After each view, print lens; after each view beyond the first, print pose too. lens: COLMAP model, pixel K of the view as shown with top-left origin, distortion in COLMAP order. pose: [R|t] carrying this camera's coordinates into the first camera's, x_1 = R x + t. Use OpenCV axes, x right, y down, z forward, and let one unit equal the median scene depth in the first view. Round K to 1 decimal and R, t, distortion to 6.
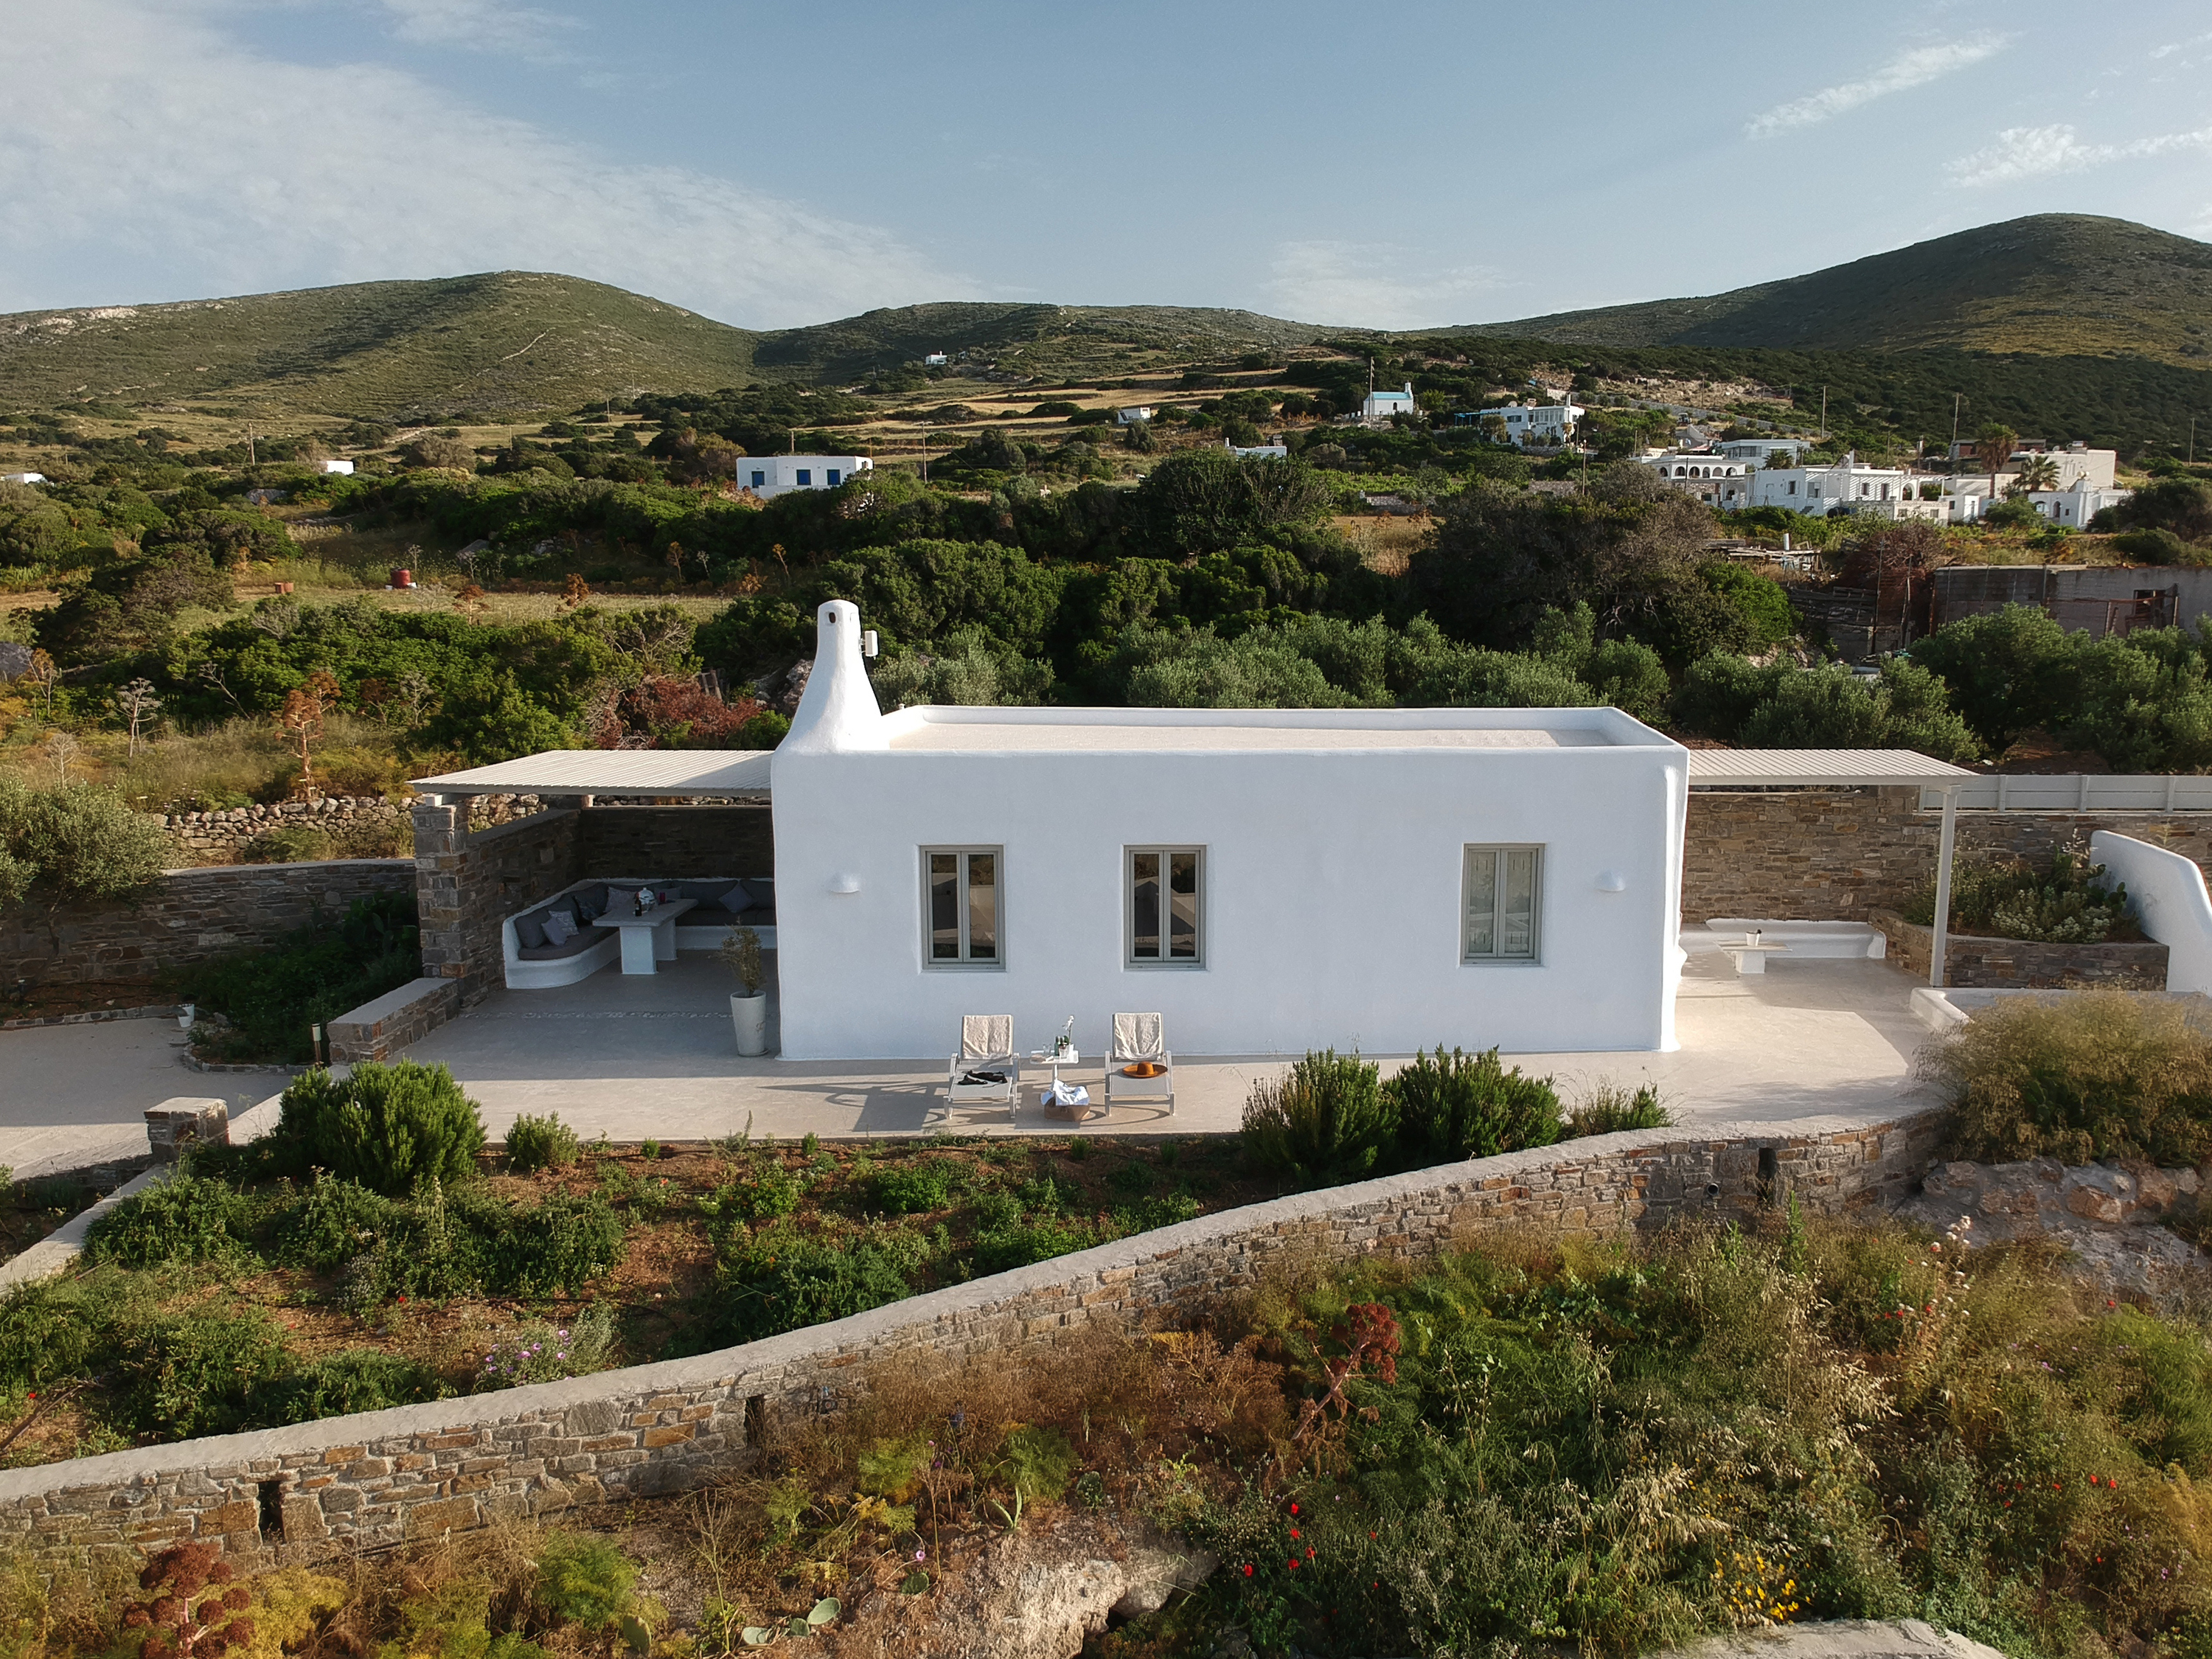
lens RADIAL K [[1606.7, 0, 1109.1], [0, 1606.7, 829.5], [0, 0, 1]] dist [0.008167, 0.001956]
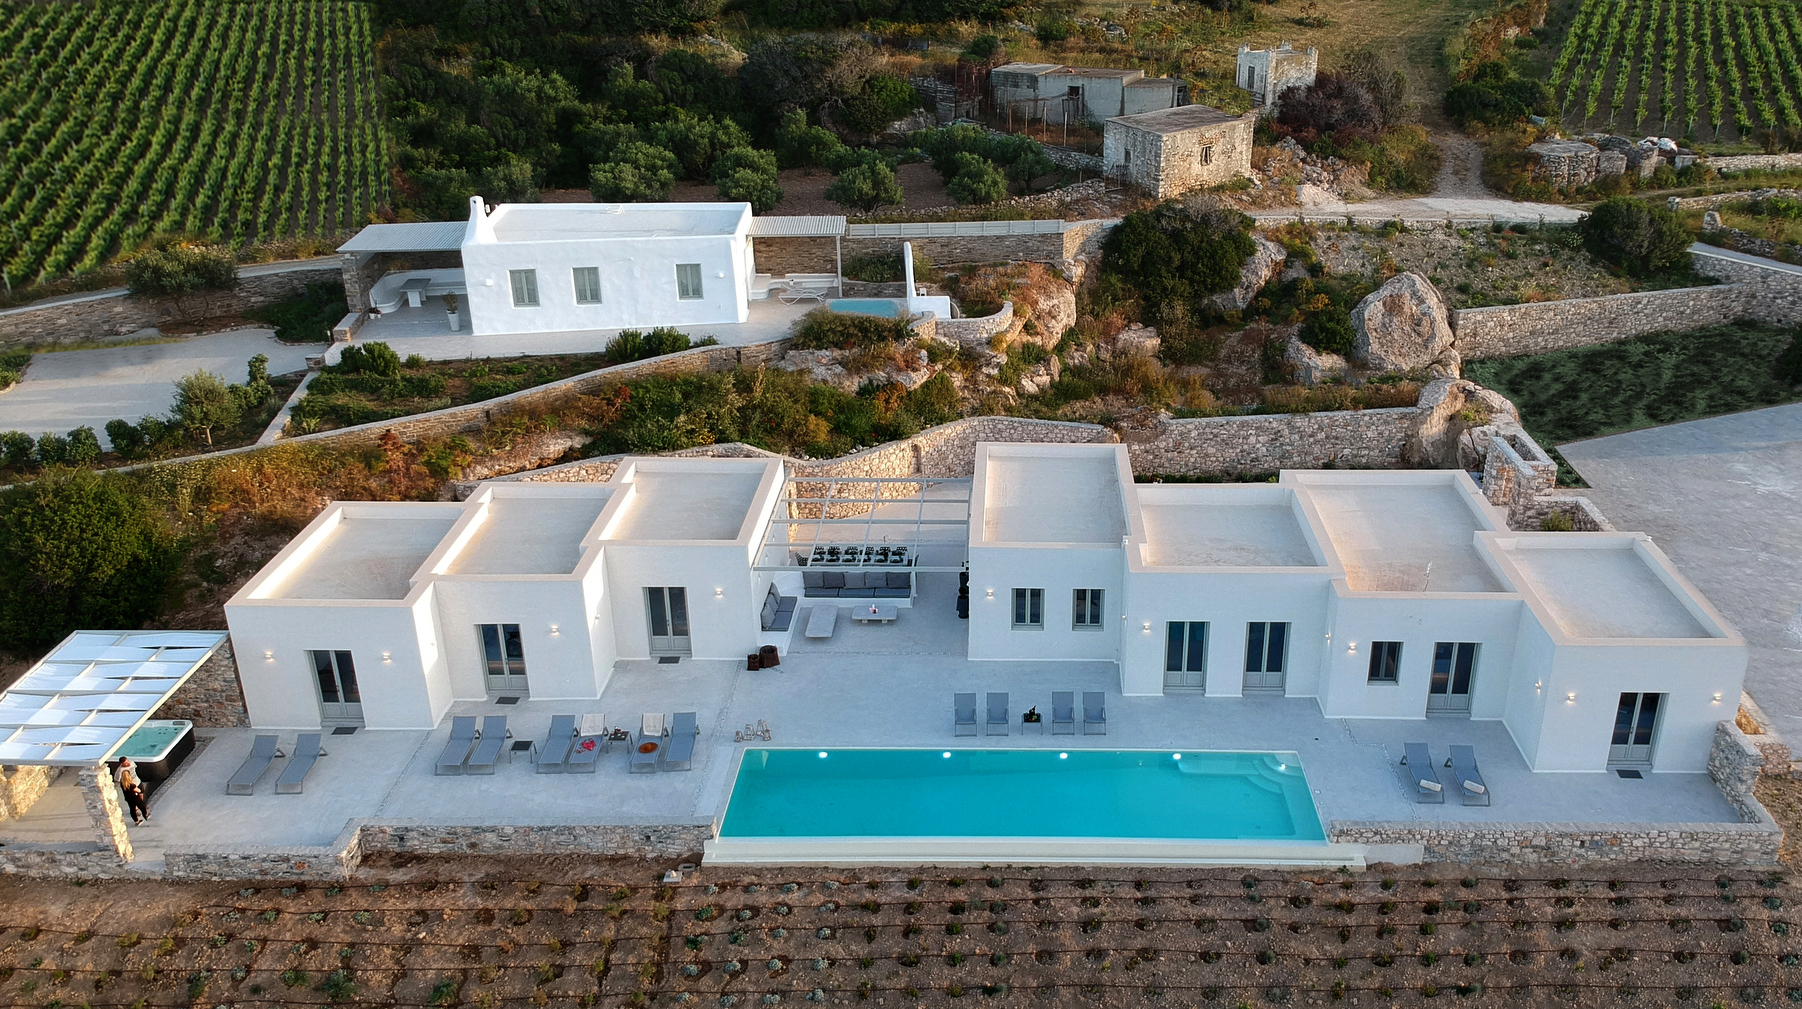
lens RADIAL K [[1422.5, 0, 905.1], [0, 1422.5, 505.5], [0, 0, 1]] dist [0.050302, -0.000359]
pose [[0.987393, -0.060634, 0.146216, 0.273582], [0.016759, 0.958577, 0.284339, -0.420711], [-0.157400, -0.278304, 0.947508, -2.485401]]
